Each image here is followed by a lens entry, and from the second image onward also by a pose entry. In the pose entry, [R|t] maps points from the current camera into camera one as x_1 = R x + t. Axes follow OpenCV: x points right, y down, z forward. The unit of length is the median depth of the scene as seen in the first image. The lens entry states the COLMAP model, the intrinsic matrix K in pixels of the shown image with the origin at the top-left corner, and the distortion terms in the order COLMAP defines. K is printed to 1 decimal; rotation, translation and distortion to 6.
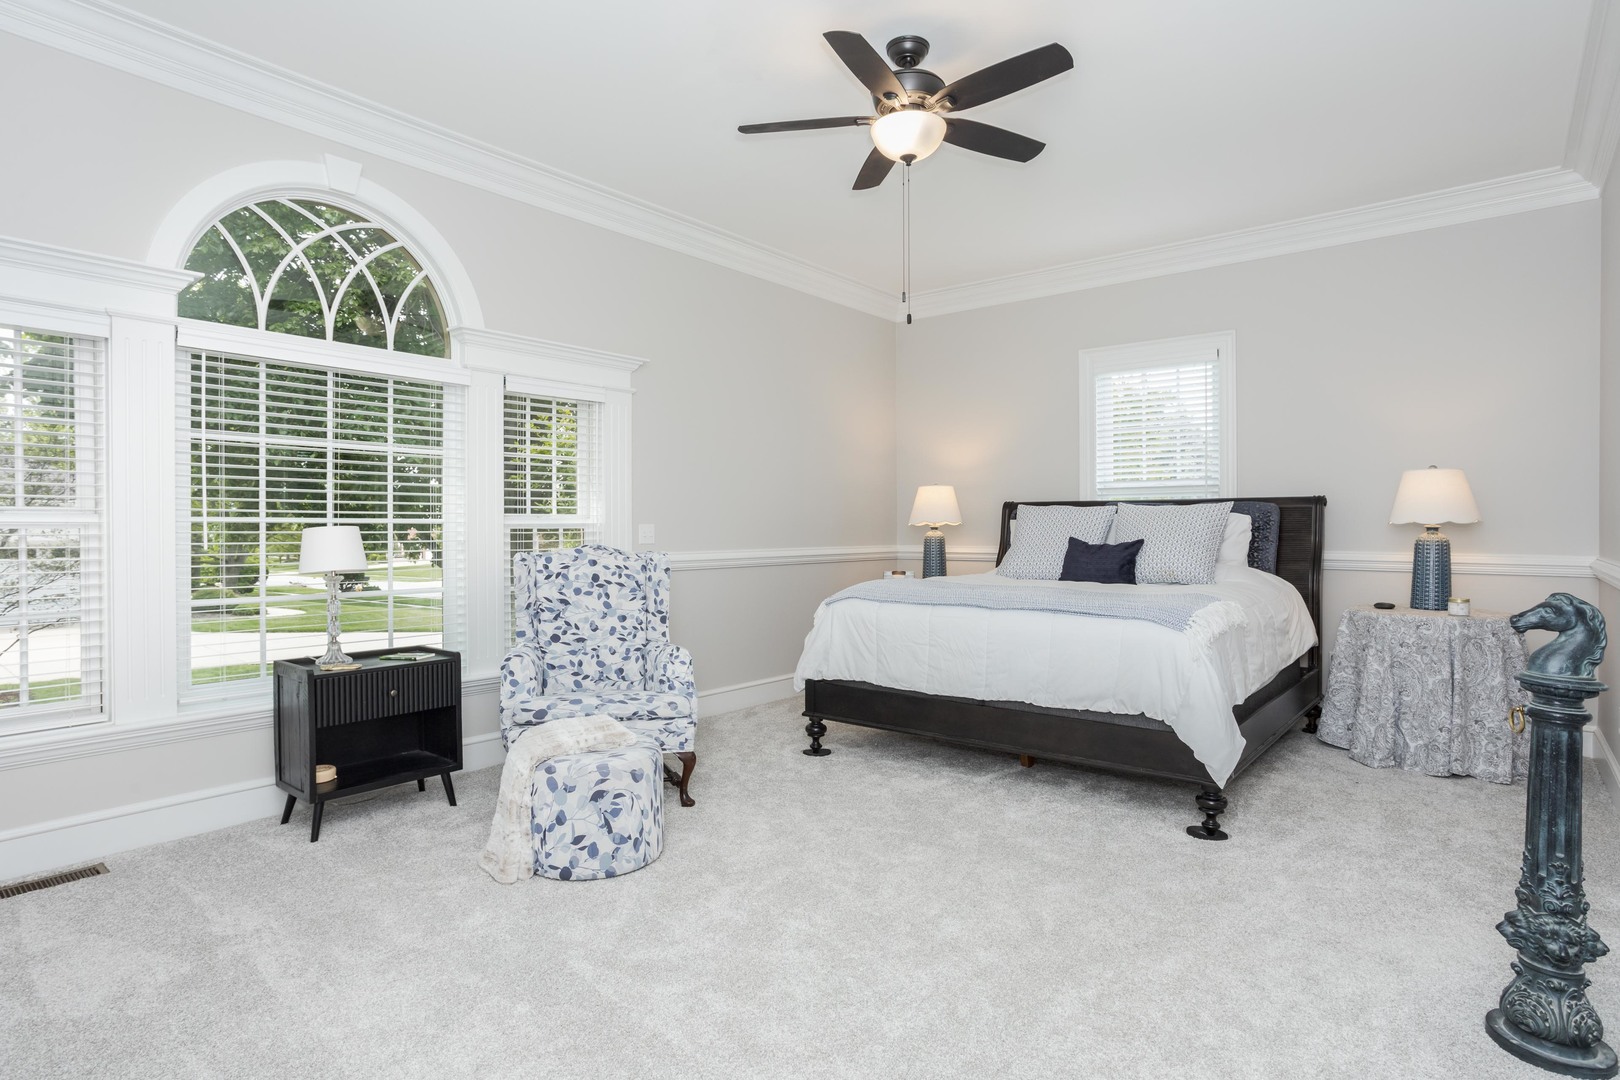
lens RADIAL K [[873.0, 0, 809.9], [0, 873.0, 530.0], [0, 0, 1]] dist [-0.048046, 0.038040]
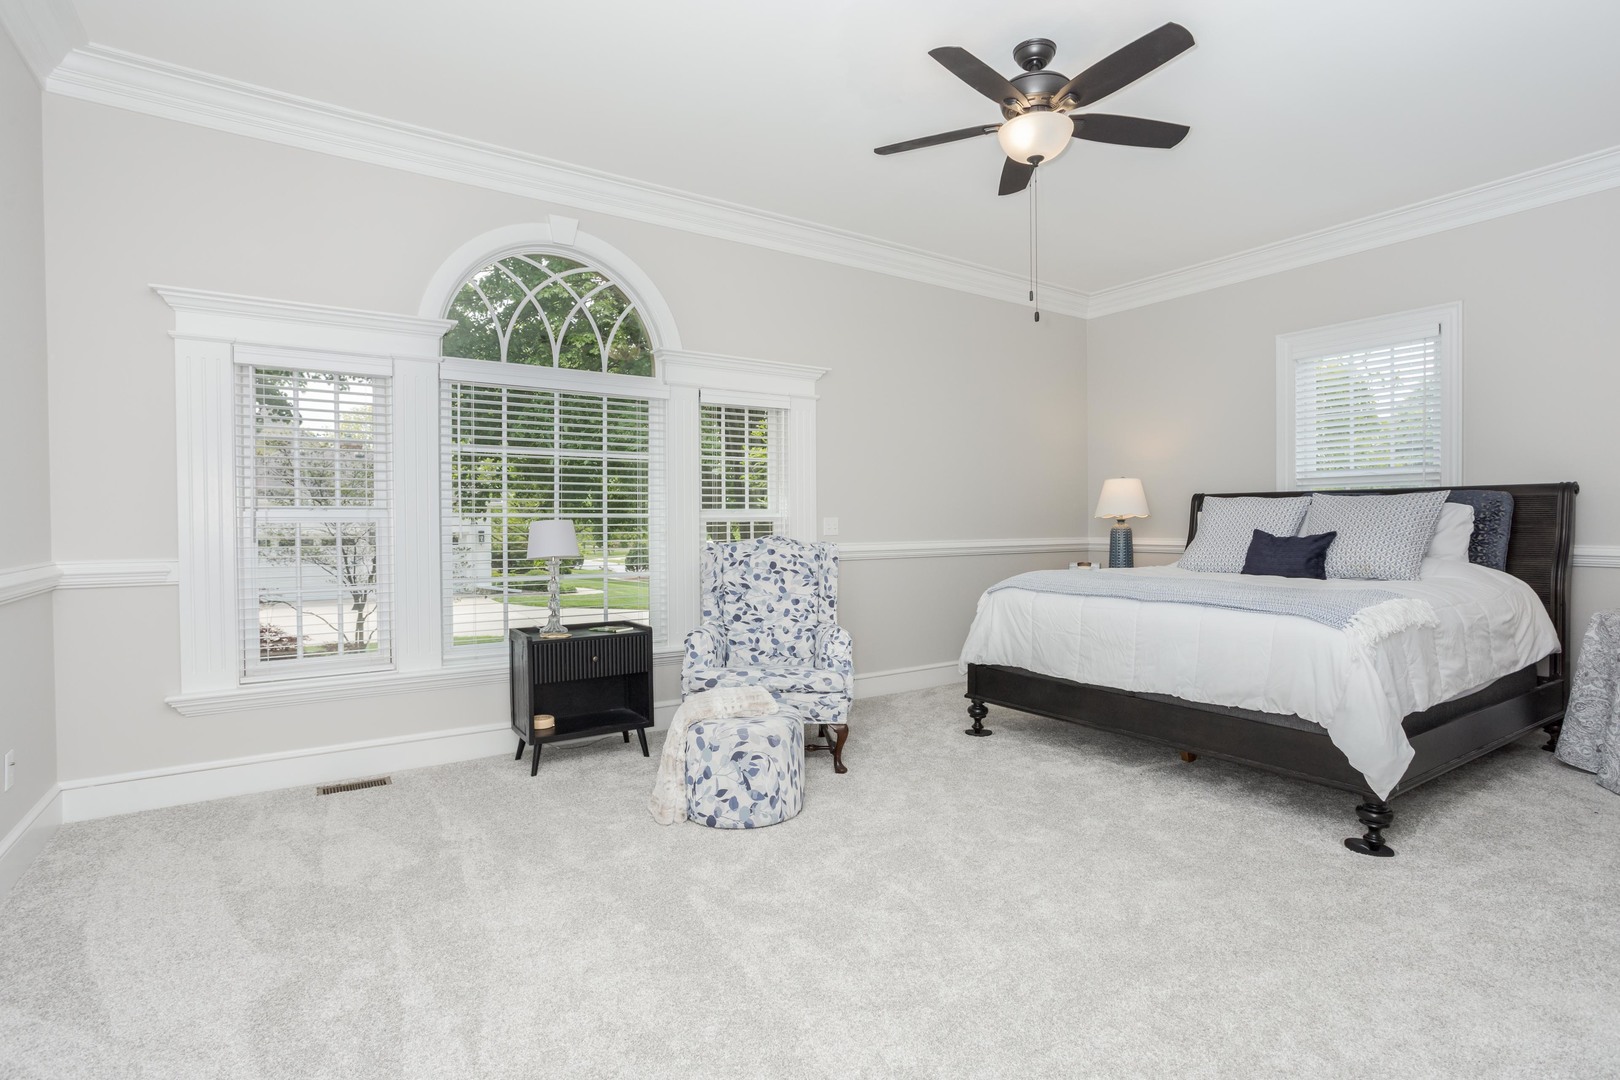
lens RADIAL K [[806.0, 0, 813.7], [0, 806.0, 532.3], [0, 0, 1]] dist [-0.047973, 0.034704]
pose [[0.960226, 0.001018, -0.279221, 0.106517], [0.002209, 0.999934, 0.011239, 0.000662], [0.279214, -0.011409, 0.960161, 0.013501]]
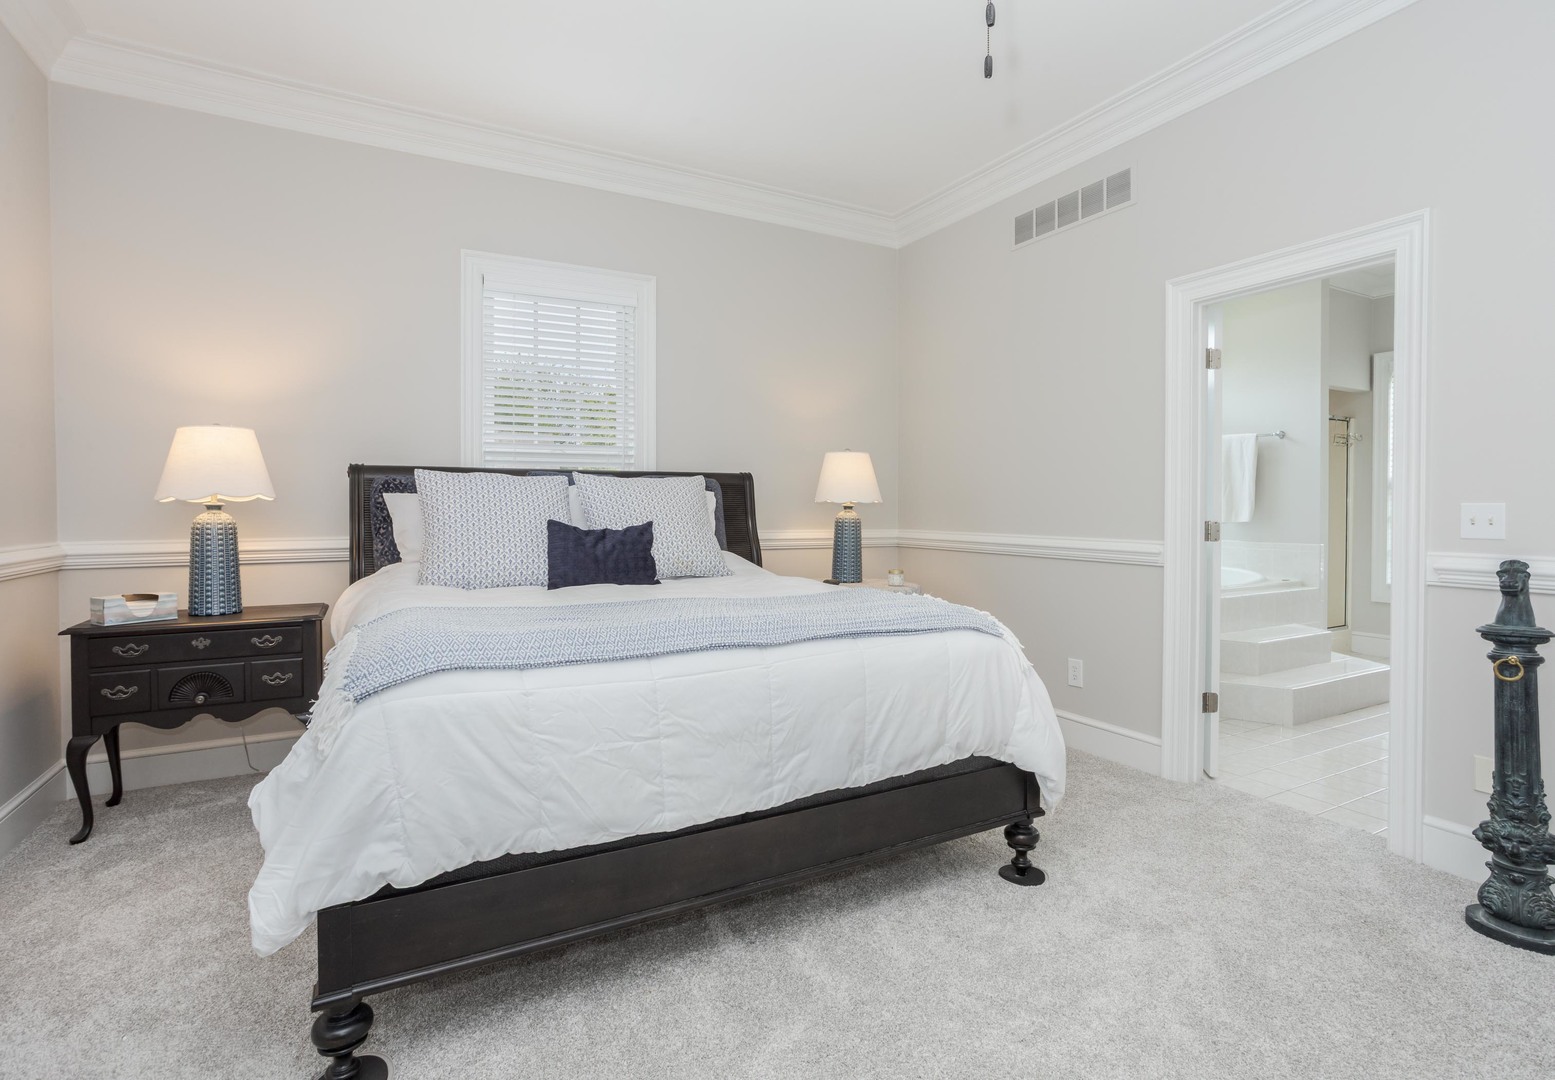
lens RADIAL K [[812.2, 0, 809.1], [0, 812.2, 515.7], [0, 0, 1]] dist [-0.001406, -0.000157]
pose [[0.362385, -0.010956, 0.931964, -0.305729], [0.001718, 0.999937, 0.011088, -0.003018], [-0.932027, -0.002417, 0.362381, 0.818975]]
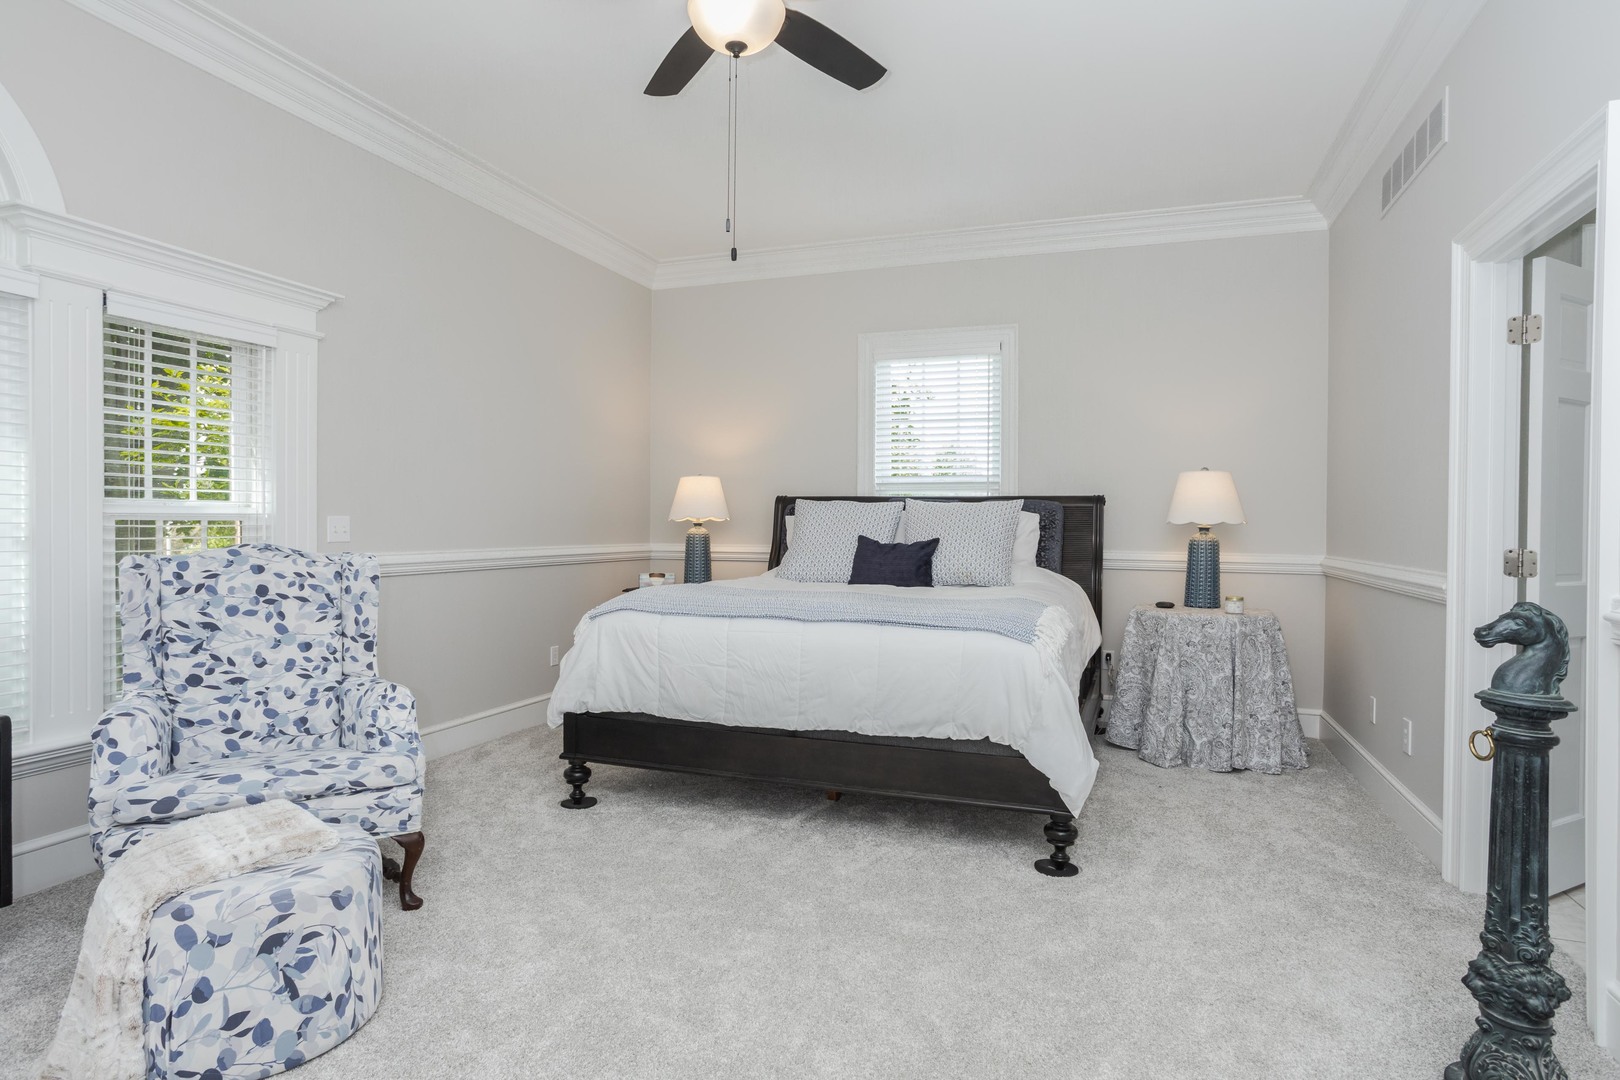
lens RADIAL K [[886.1, 0, 841.6], [0, 886.1, 532.4], [0, 0, 1]] dist [-0.048146, 0.033368]
pose [[0.938120, 0.005507, 0.346267, -0.056574], [-0.007772, 0.999957, 0.005151, 0.000581], [-0.346224, -0.007523, 0.938122, 0.193705]]
